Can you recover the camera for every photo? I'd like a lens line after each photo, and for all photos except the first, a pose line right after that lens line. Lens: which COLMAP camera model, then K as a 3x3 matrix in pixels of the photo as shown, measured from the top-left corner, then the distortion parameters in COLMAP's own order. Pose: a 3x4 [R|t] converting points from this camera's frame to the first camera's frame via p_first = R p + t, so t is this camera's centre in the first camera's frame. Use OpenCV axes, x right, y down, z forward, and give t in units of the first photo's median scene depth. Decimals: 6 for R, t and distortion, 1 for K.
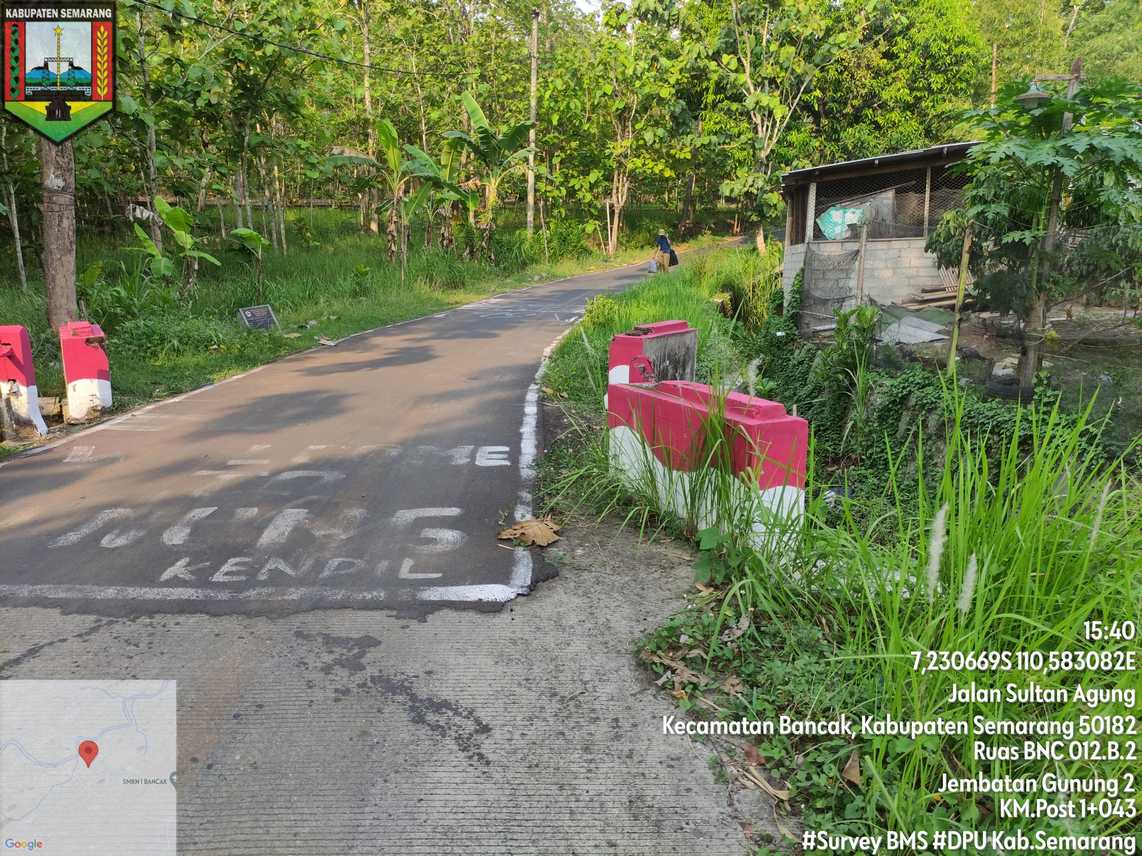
lens RADIAL K [[843.6, 0, 571.9], [0, 843.6, 428.9], [0, 0, 1]] dist [0.043226, -0.040459]
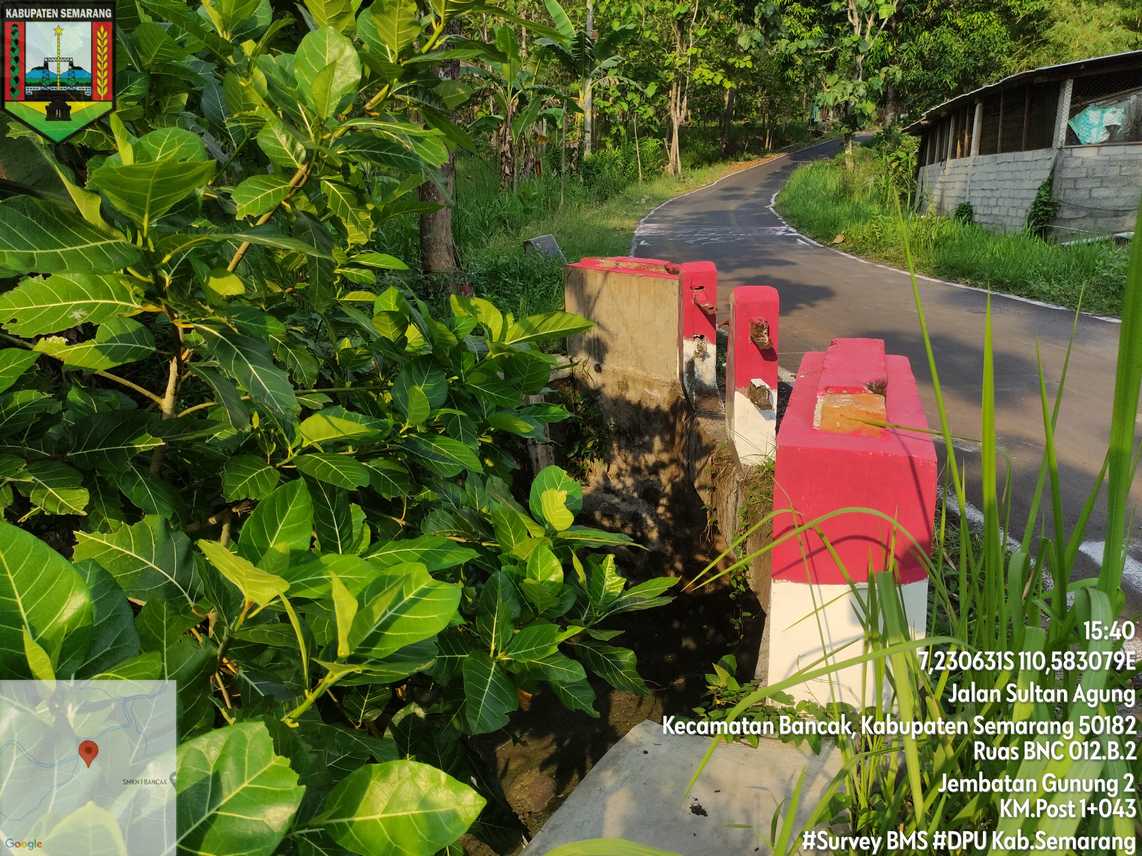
lens RADIAL K [[843.6, 0, 572.1], [0, 843.6, 431.6], [0, 0, 1]] dist [0.043226, -0.040459]
pose [[0.998078, -0.038878, 0.048257, -0.141424], [0.034620, 0.995682, 0.086138, -0.007328], [-0.051398, -0.084301, 0.995114, 0.046868]]
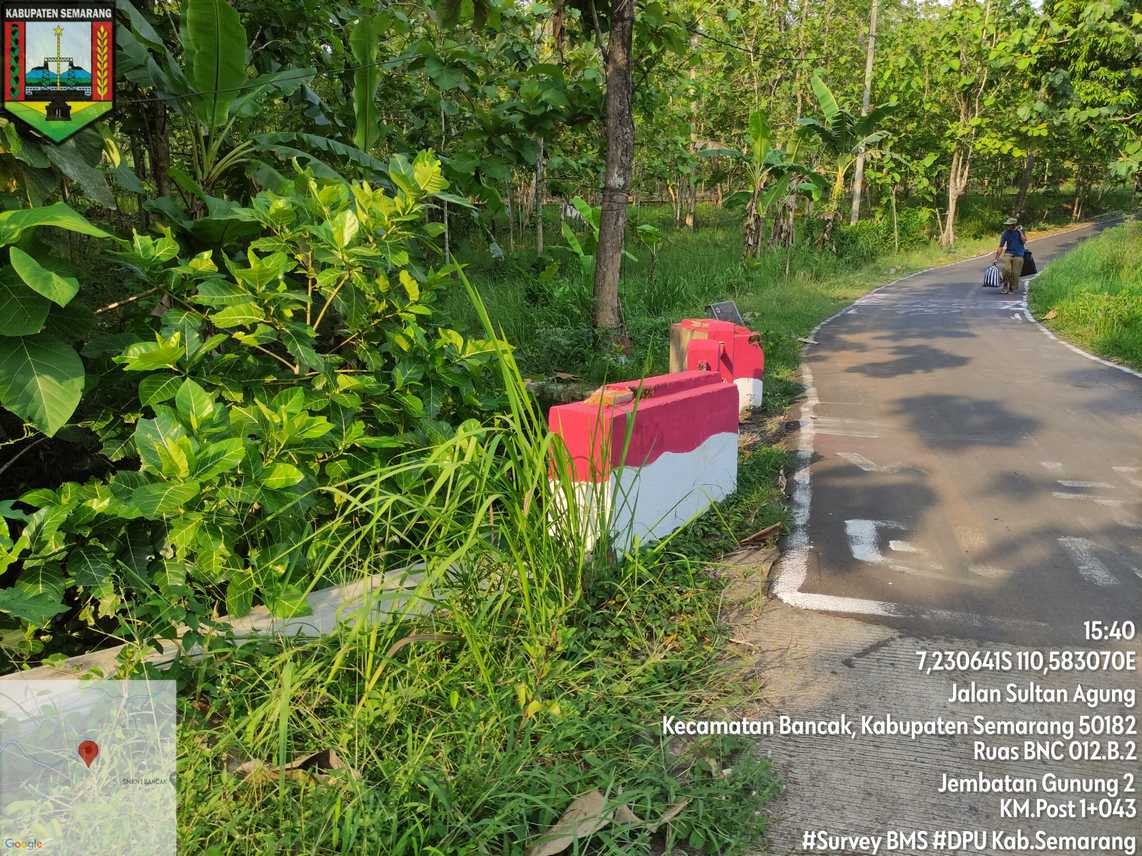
lens RADIAL K [[843.6, 0, 565.5], [0, 843.6, 429.6], [0, 0, 1]] dist [0.043226, -0.040459]
pose [[0.959701, 0.048182, -0.276861, -0.097195], [-0.046179, 0.998838, 0.013755, -0.000553], [0.277202, -0.000415, 0.960811, 0.001614]]
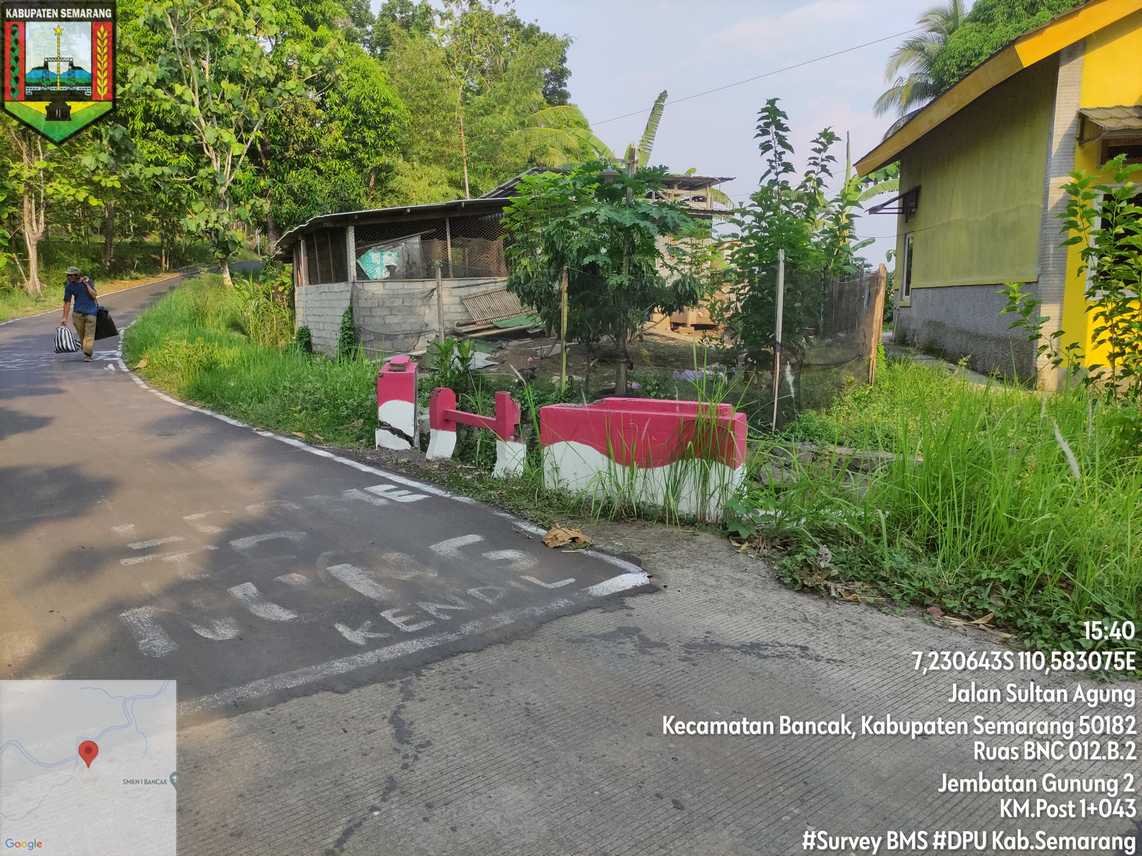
lens RADIAL K [[843.6, 0, 570.8], [0, 843.6, 428.8], [0, 0, 1]] dist [0.043226, -0.040459]
pose [[0.781239, -0.106122, 0.615146, -0.084801], [0.132143, 0.991226, 0.003178, -0.003100], [-0.610085, 0.078804, 0.788407, 0.008949]]
